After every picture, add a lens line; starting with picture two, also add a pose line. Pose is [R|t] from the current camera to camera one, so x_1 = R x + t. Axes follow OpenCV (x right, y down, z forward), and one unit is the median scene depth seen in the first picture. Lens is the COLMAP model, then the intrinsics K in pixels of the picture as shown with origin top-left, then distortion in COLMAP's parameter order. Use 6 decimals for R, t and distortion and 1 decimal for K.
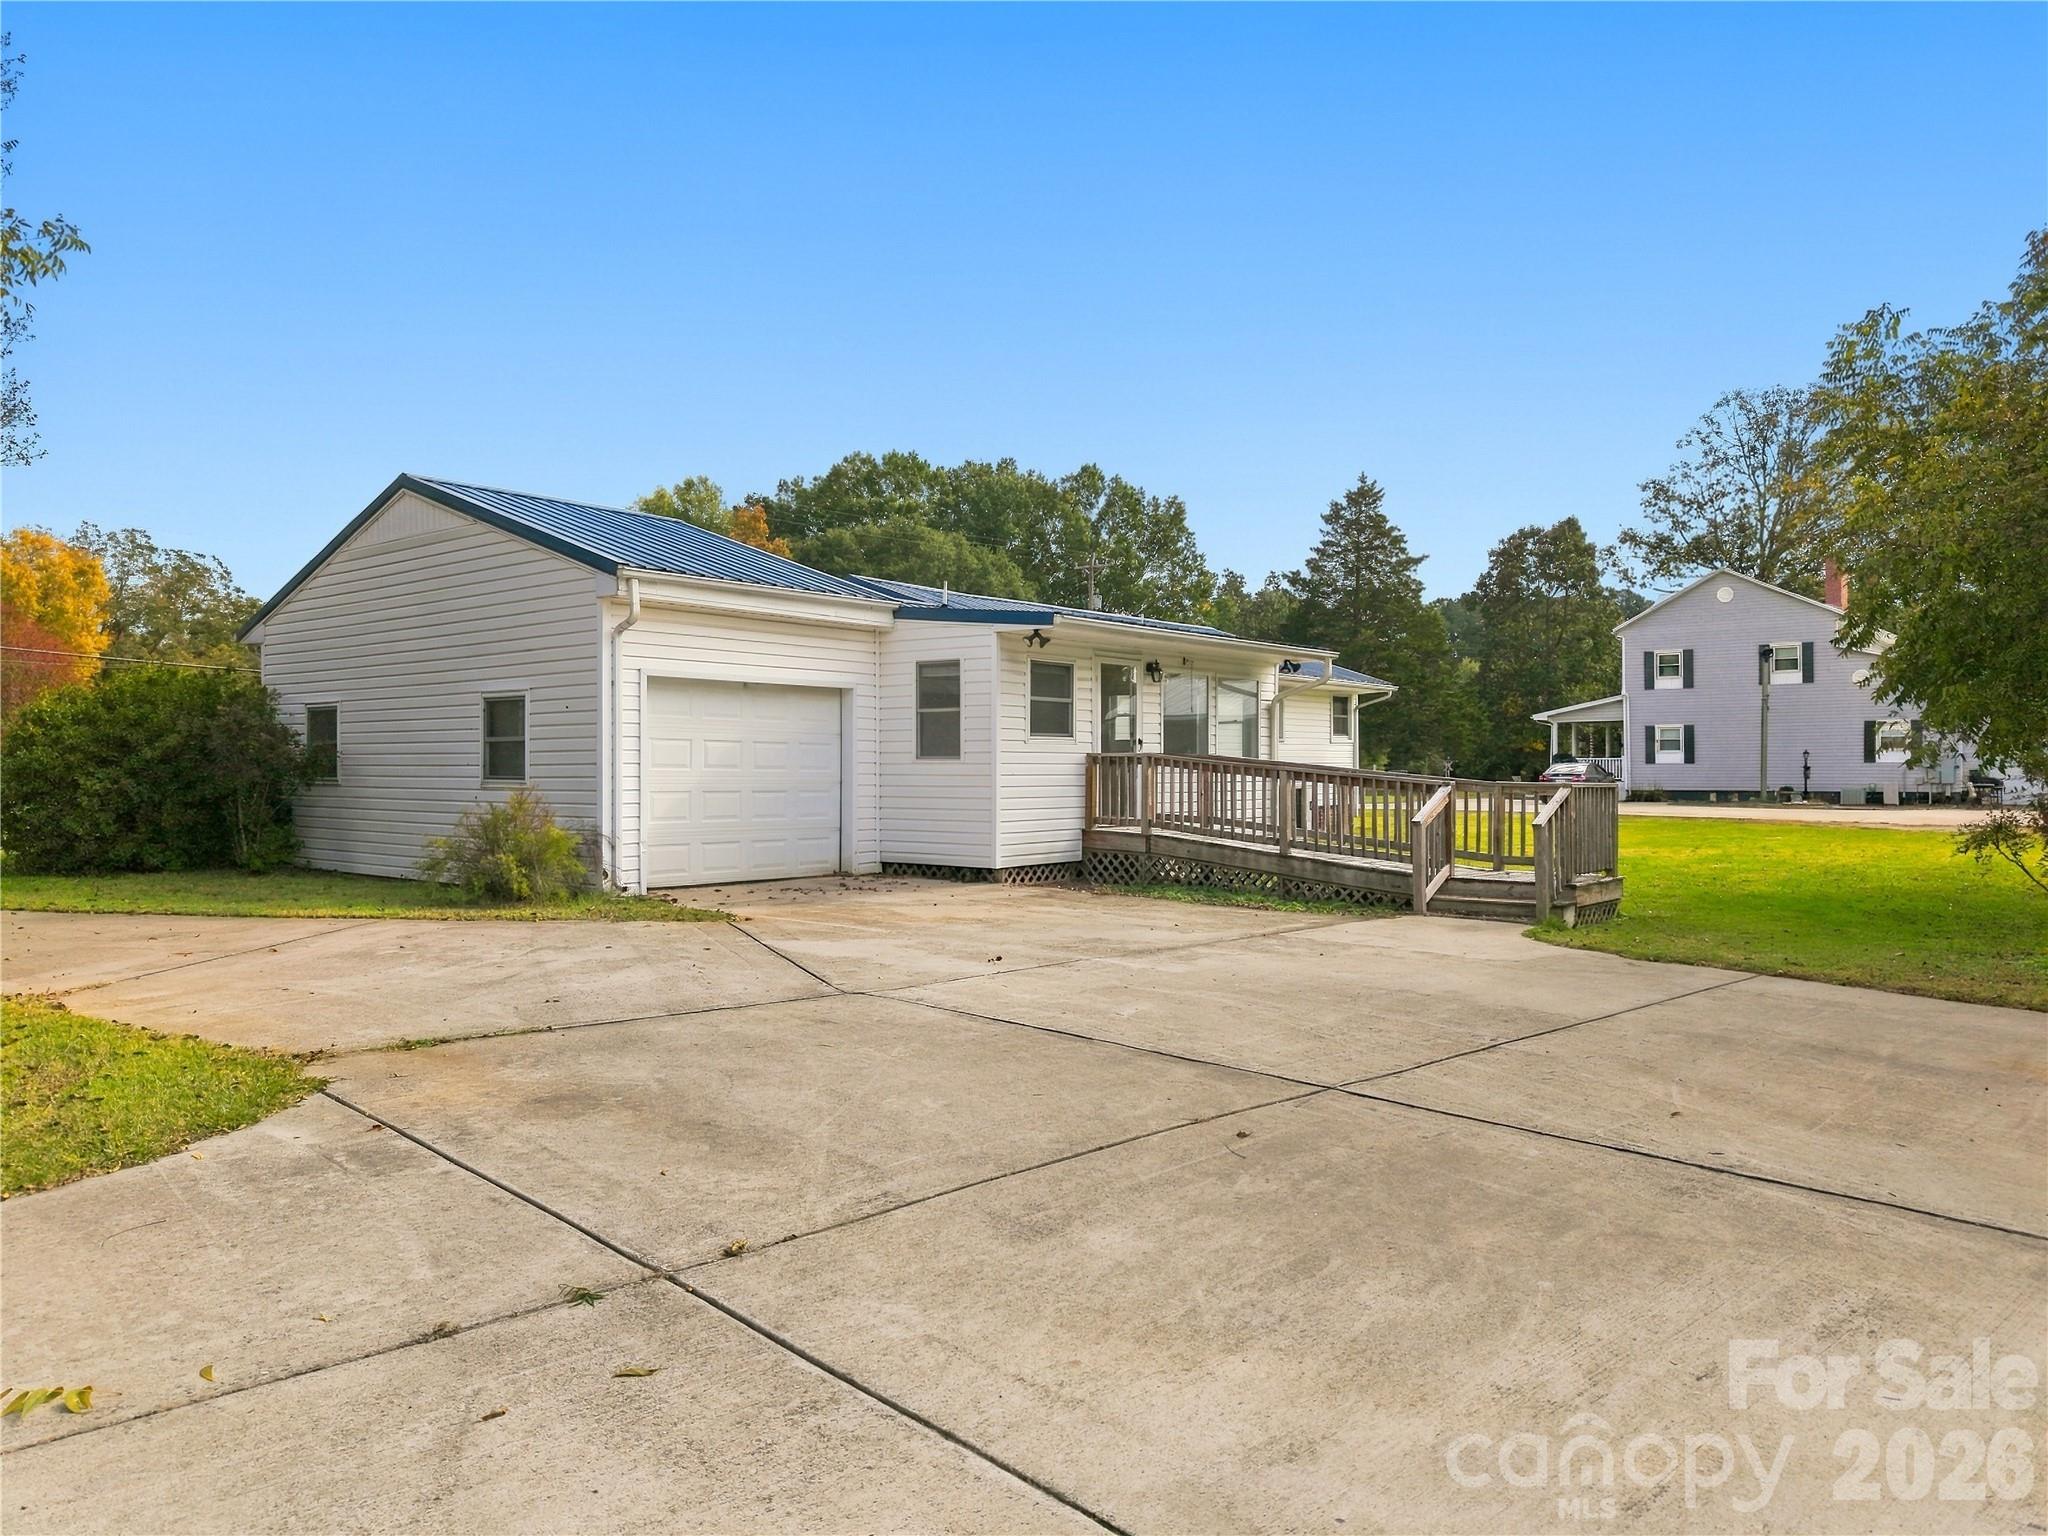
lens RADIAL K [[1390.1, 0, 1019.3], [0, 1390.1, 771.3], [0, 0, 1]] dist [0.079477, -0.096361]
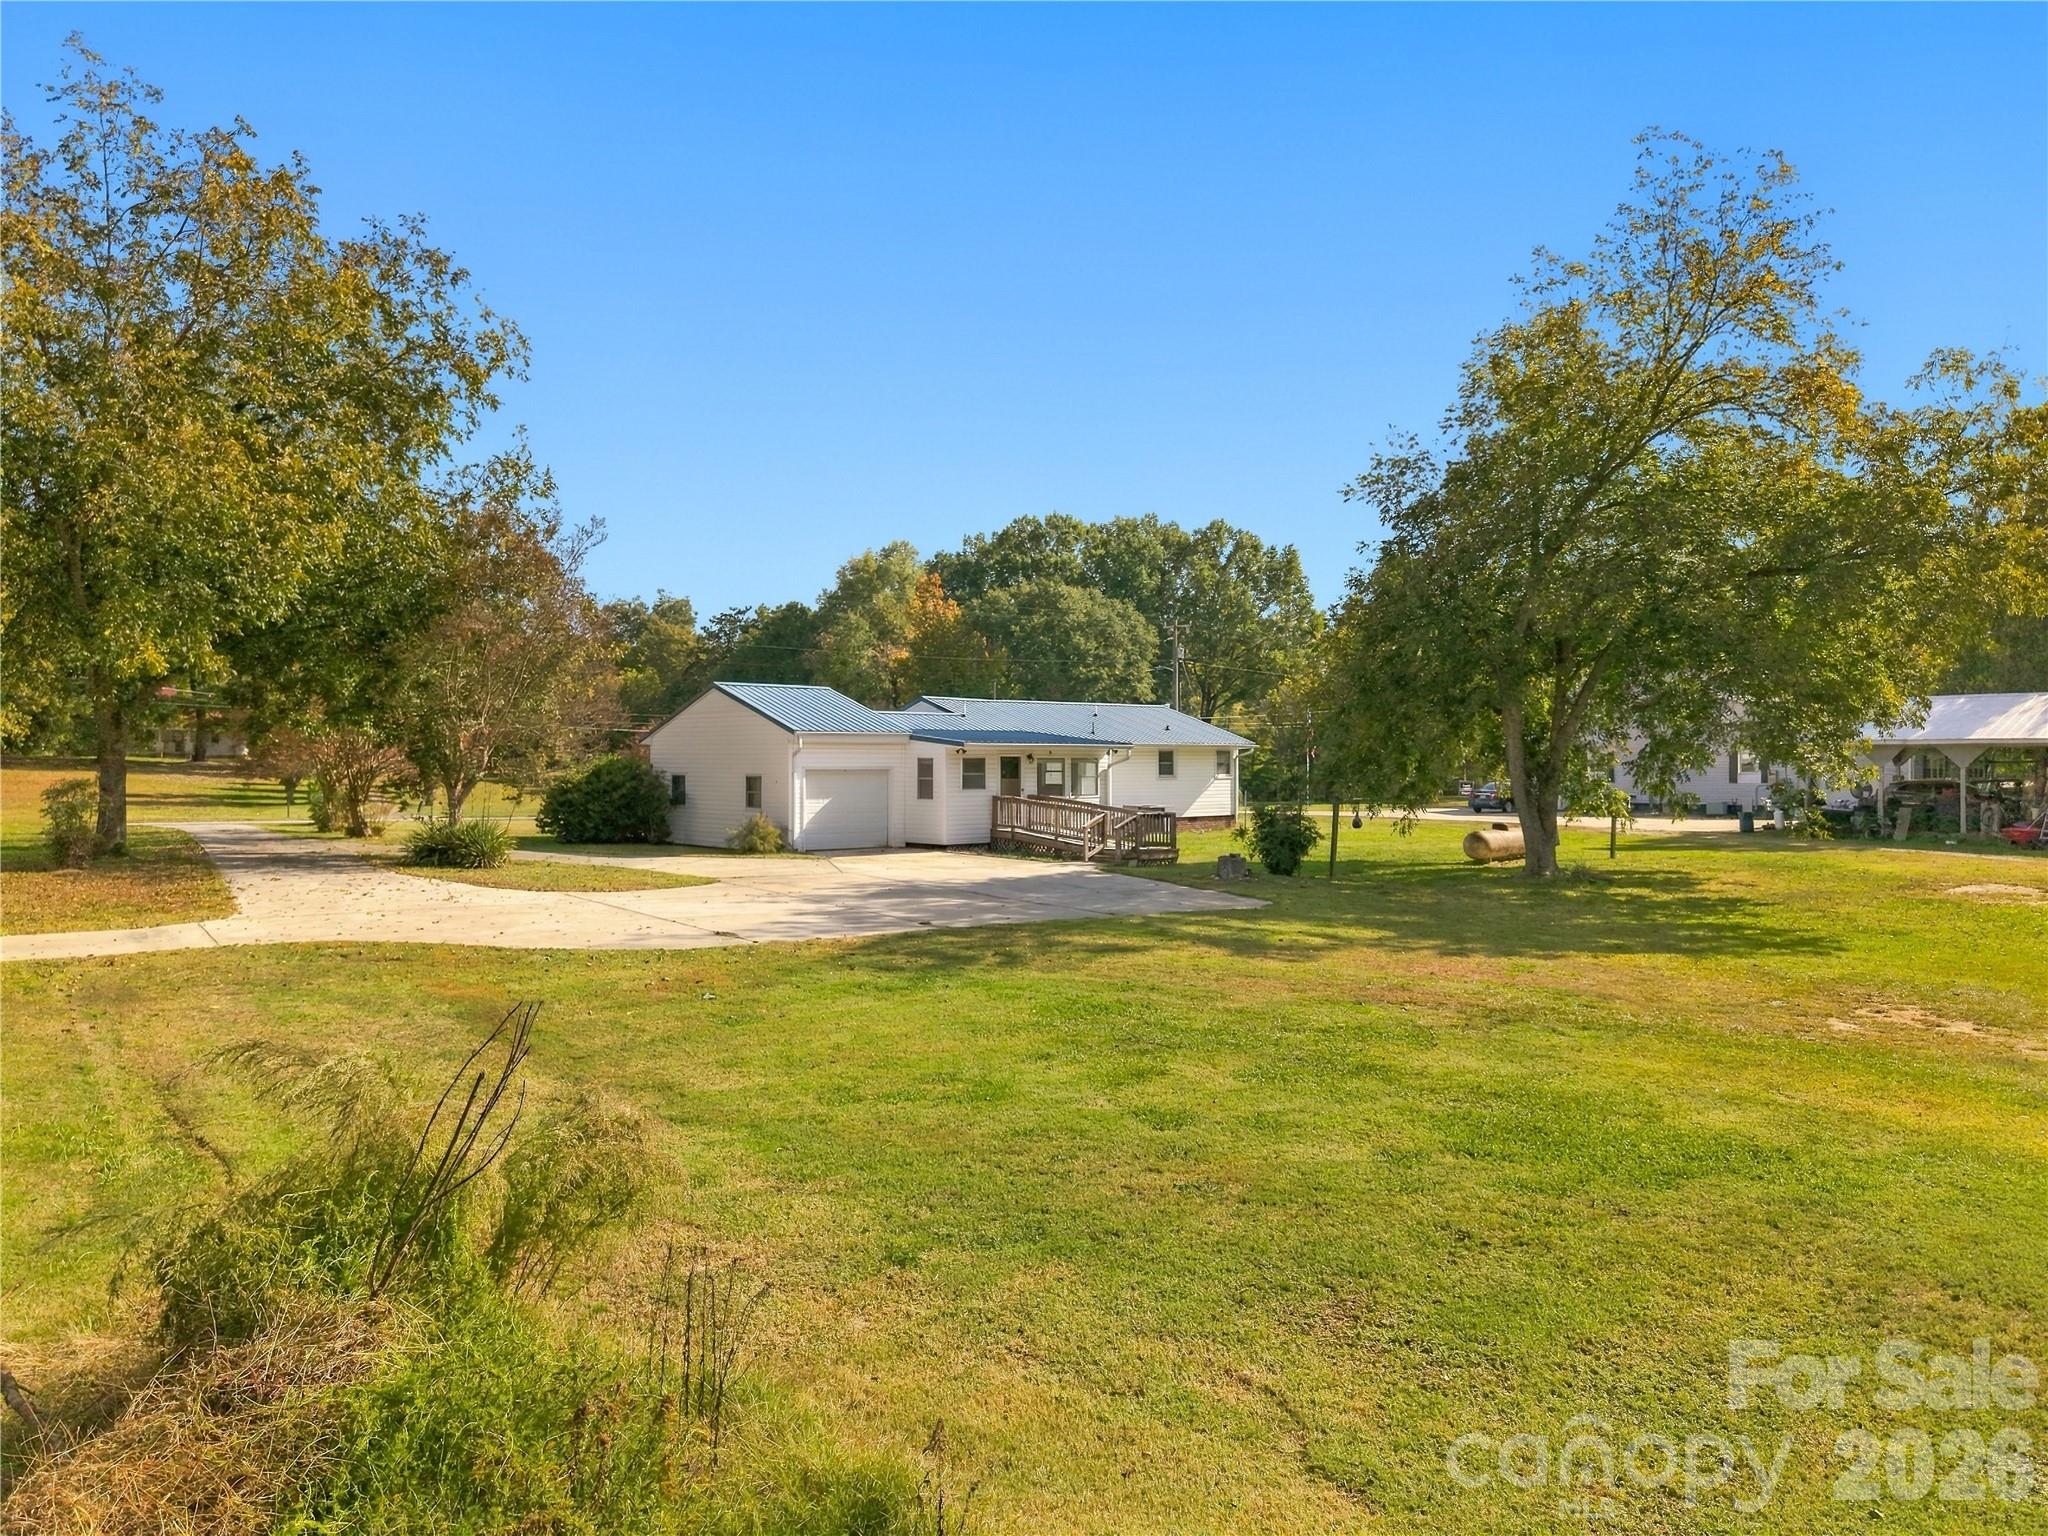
lens RADIAL K [[1390.1, 0, 1019.3], [0, 1390.1, 771.3], [0, 0, 1]] dist [0.079477, -0.096361]
pose [[0.987640, 0.000083, -0.156739, 0.105694], [0.000284, 0.999997, 0.002317, -0.013773], [0.156739, -0.002333, 0.987637, -0.296896]]
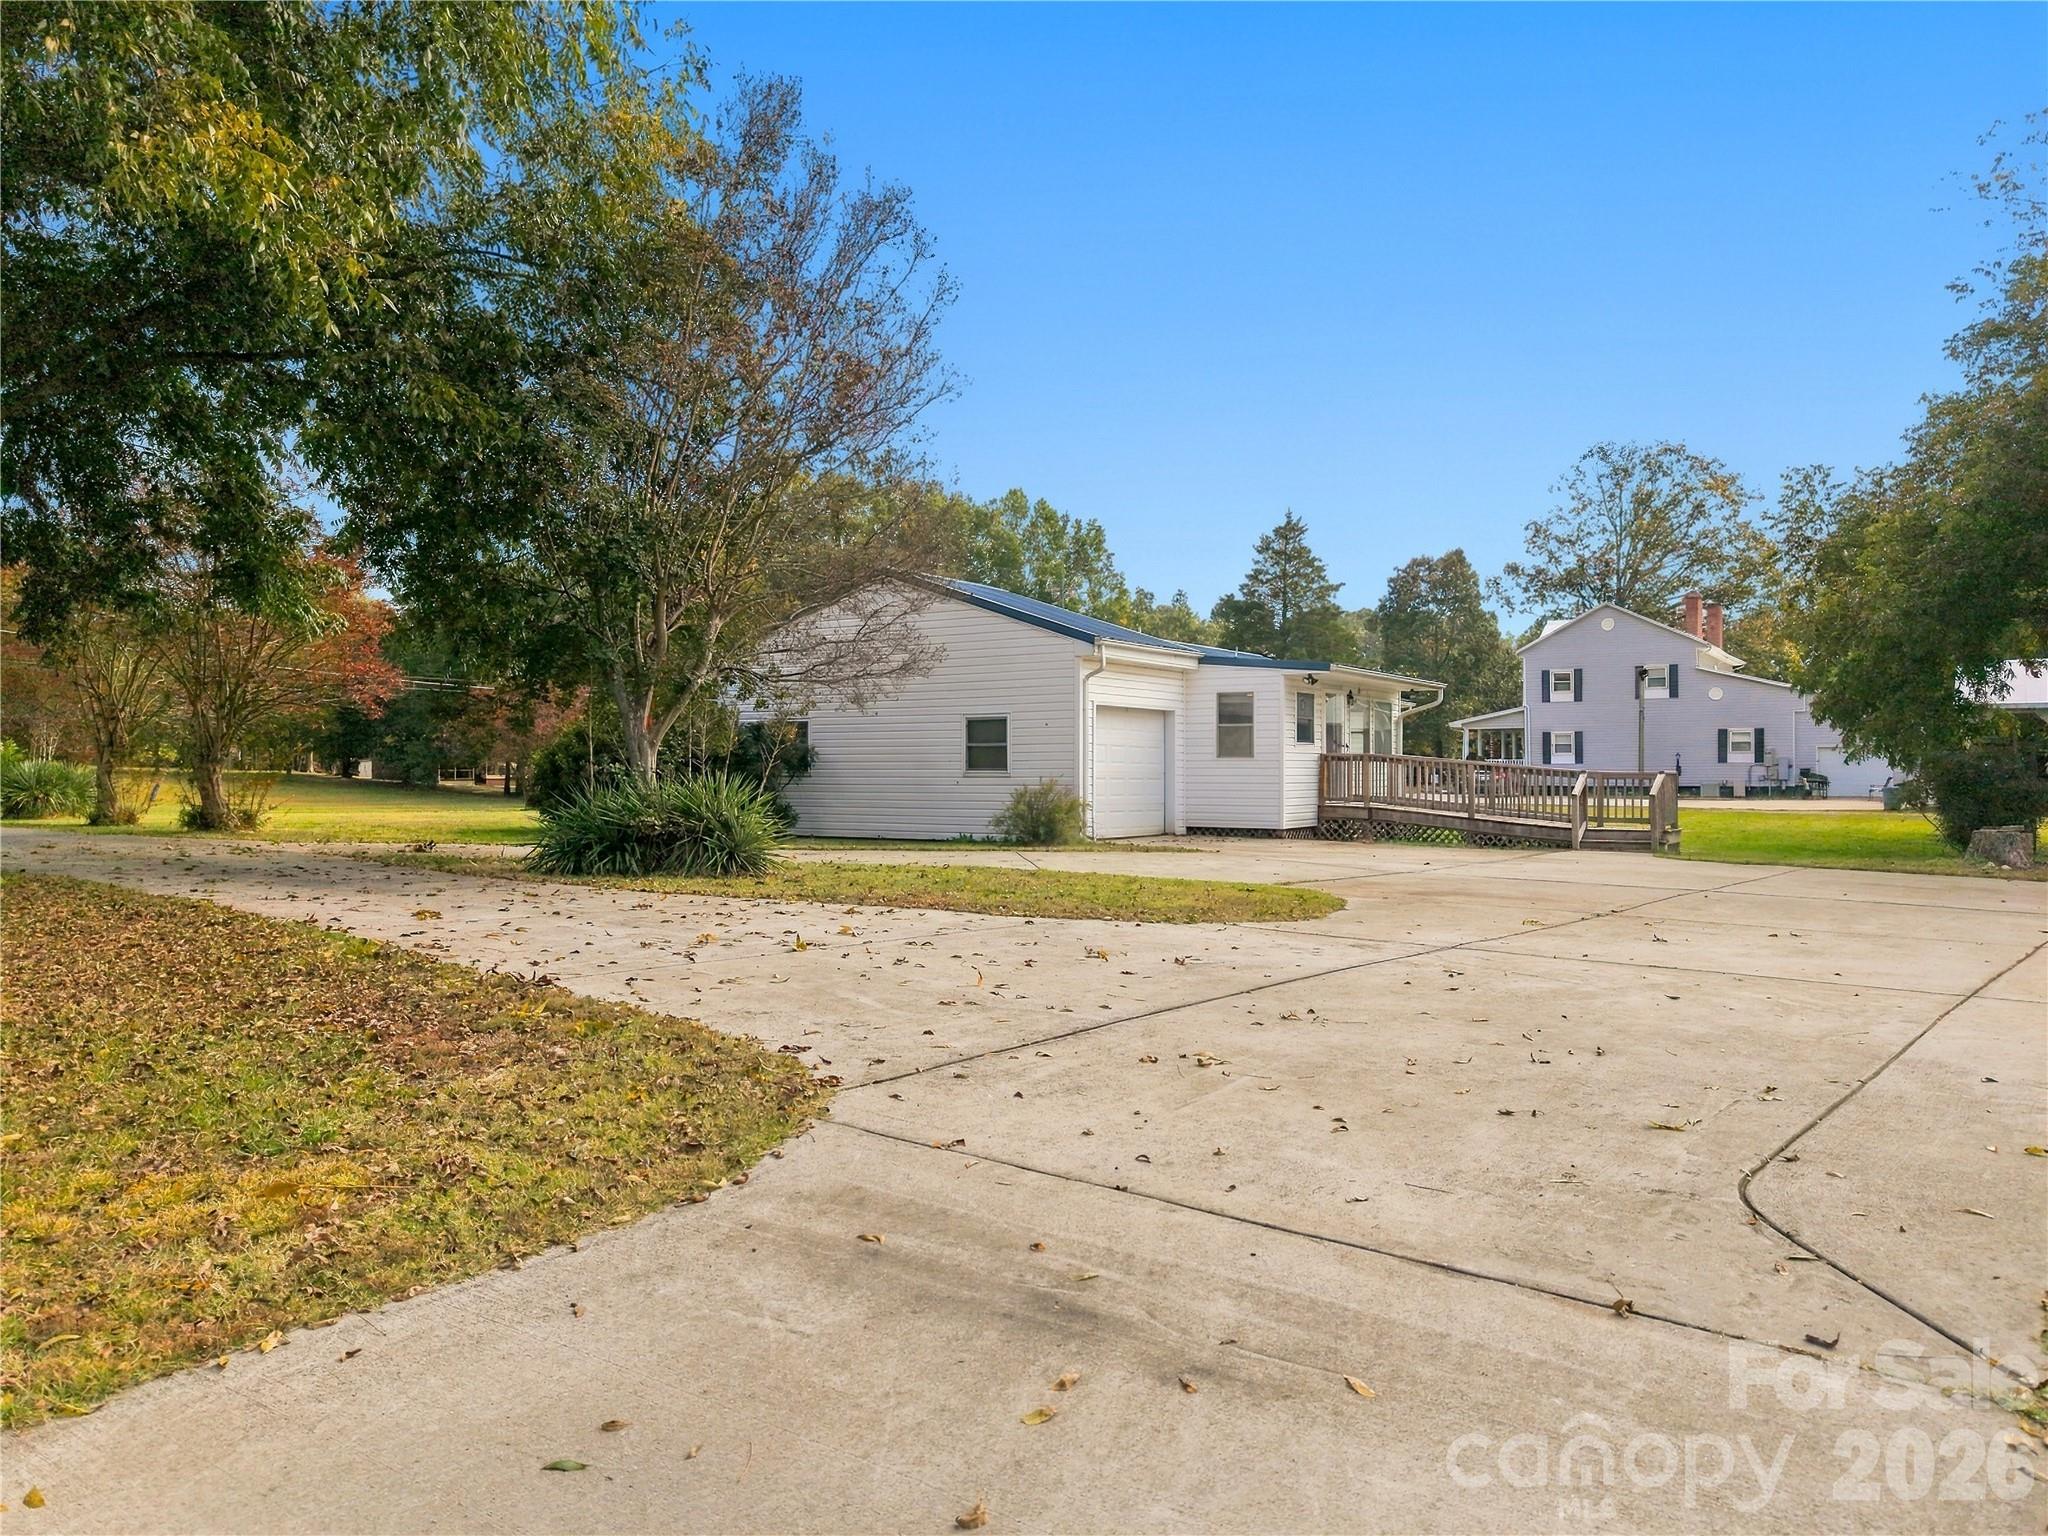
lens RADIAL K [[1390.1, 0, 1019.3], [0, 1390.1, 771.3], [0, 0, 1]] dist [0.079477, -0.096361]
pose [[0.993805, -0.002340, 0.111113, -0.101713], [0.002627, 0.999994, -0.002440, 0.001973], [-0.111107, 0.002717, 0.993805, -0.106754]]
